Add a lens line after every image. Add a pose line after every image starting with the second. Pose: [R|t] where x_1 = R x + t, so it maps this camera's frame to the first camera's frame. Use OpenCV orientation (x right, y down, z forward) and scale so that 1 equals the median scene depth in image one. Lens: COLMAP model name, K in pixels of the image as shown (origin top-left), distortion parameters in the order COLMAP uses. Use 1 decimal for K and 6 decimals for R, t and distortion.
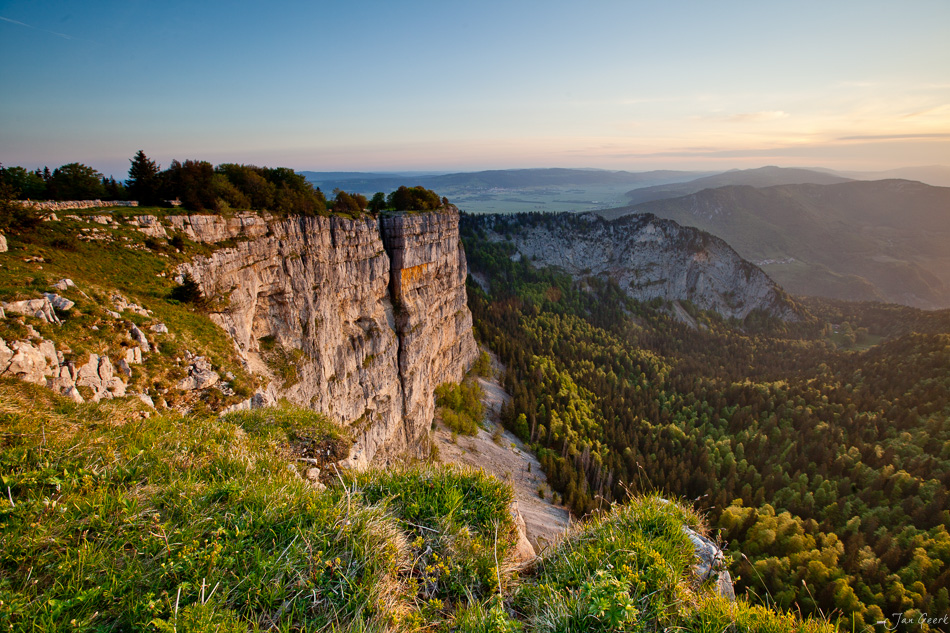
lens RADIAL K [[429.6, 0, 470.6], [0, 429.6, 310.8], [0, 0, 1]] dist [-0.038164, 0.005091]
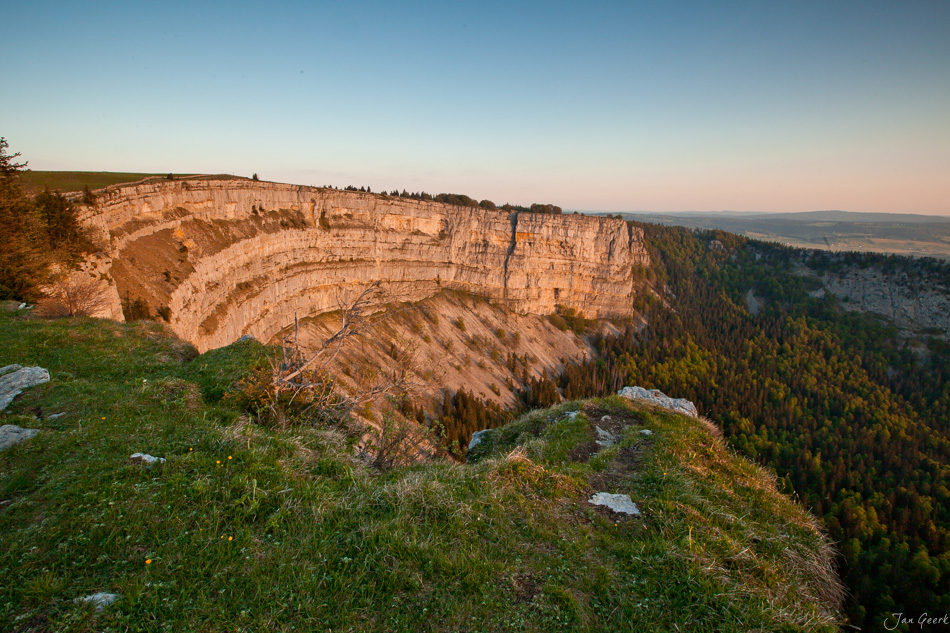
lens RADIAL K [[429.6, 0, 472.3], [0, 429.6, 317.0], [0, 0, 1]] dist [-0.038164, 0.005091]
pose [[0.470505, 0.234133, -0.850768, 2.075729], [-0.289114, 0.951839, 0.102057, 0.211684], [0.833690, 0.197950, 0.515536, -0.521115]]
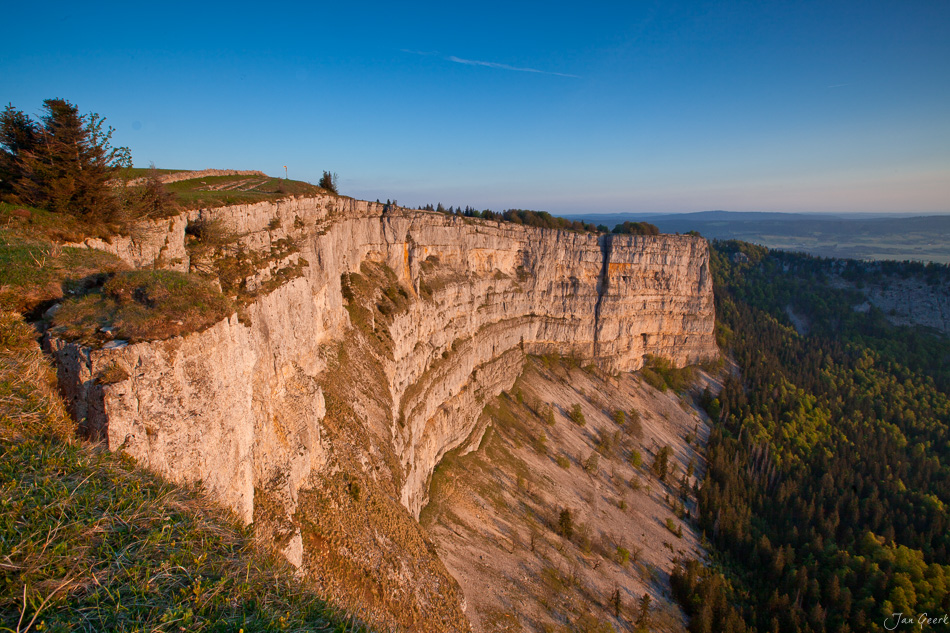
lens RADIAL K [[429.6, 0, 470.1], [0, 429.6, 320.4], [0, 0, 1]] dist [-0.038164, 0.005091]
pose [[0.638824, 0.184407, -0.746926, 0.878725], [-0.232759, 0.971677, 0.040823, 0.211364], [0.733299, 0.147775, 0.663653, -0.662091]]
